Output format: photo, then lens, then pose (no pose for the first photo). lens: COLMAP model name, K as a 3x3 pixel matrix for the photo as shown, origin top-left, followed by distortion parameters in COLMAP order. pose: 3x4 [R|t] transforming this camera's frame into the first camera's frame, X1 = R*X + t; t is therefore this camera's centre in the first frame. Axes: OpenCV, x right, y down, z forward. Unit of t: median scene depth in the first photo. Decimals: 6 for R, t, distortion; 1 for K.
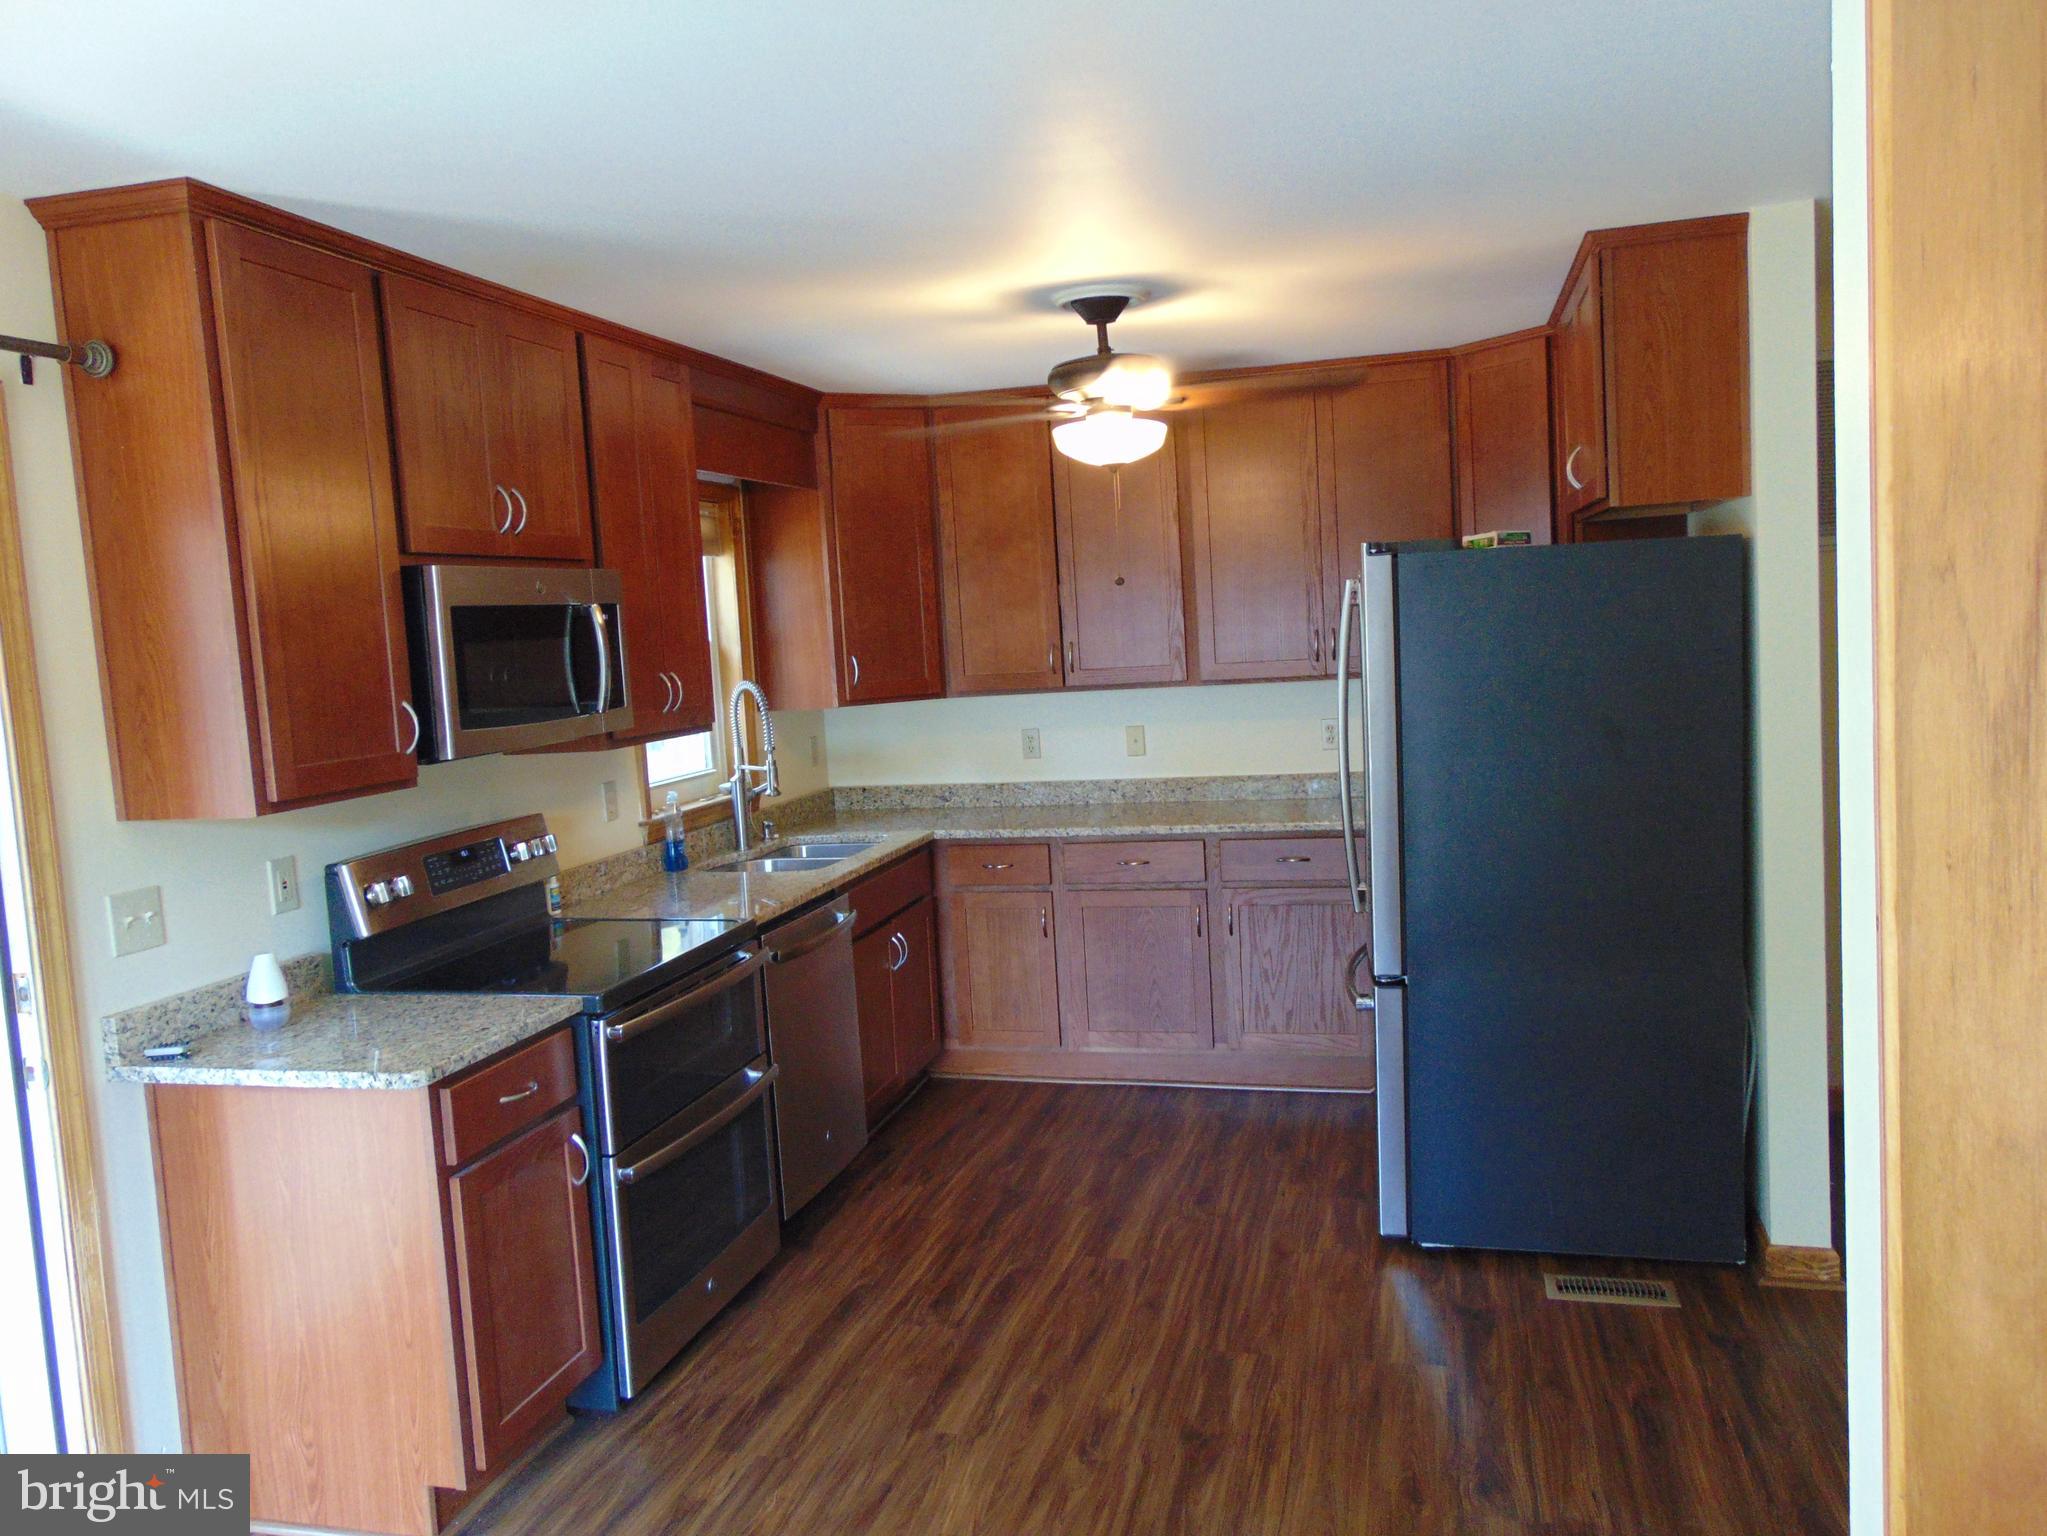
lens RADIAL K [[1537.7, 0, 1018.2], [0, 1537.7, 773.8], [0, 0, 1]] dist [-0.037775, 0.080343]
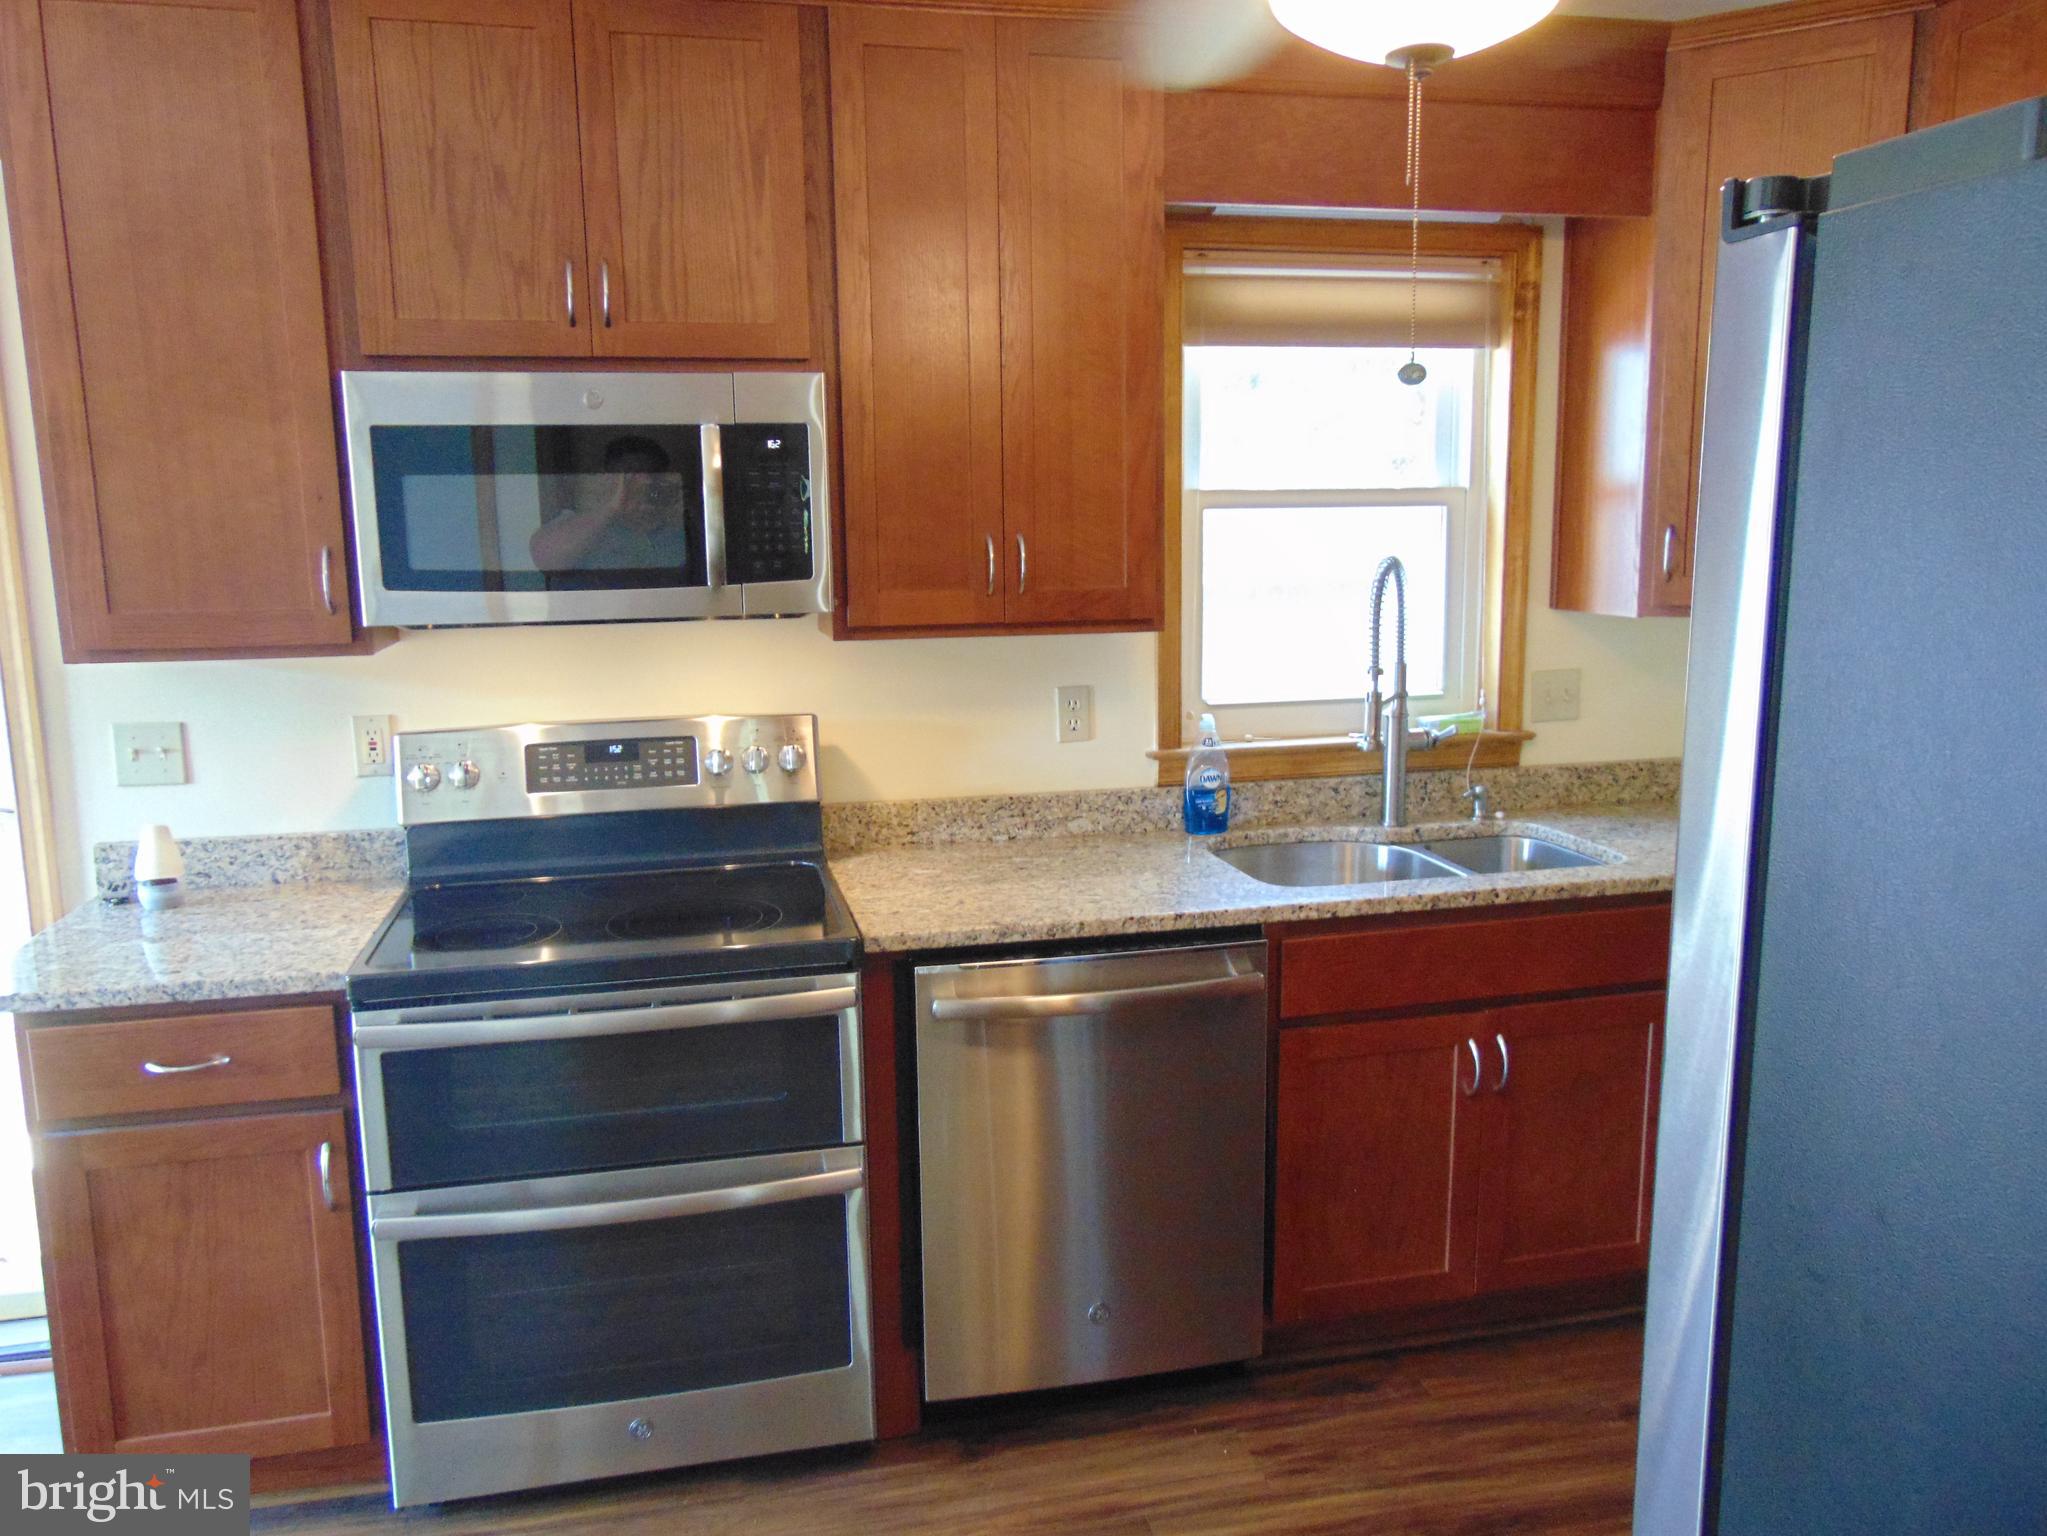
lens RADIAL K [[1537.7, 0, 1018.2], [0, 1537.7, 773.8], [0, 0, 1]] dist [-0.037775, 0.080343]
pose [[0.468225, 0.201690, -0.860283, 0.396542], [-0.103340, 0.979419, 0.173376, -0.089217], [0.877546, 0.007723, 0.479431, 0.780520]]
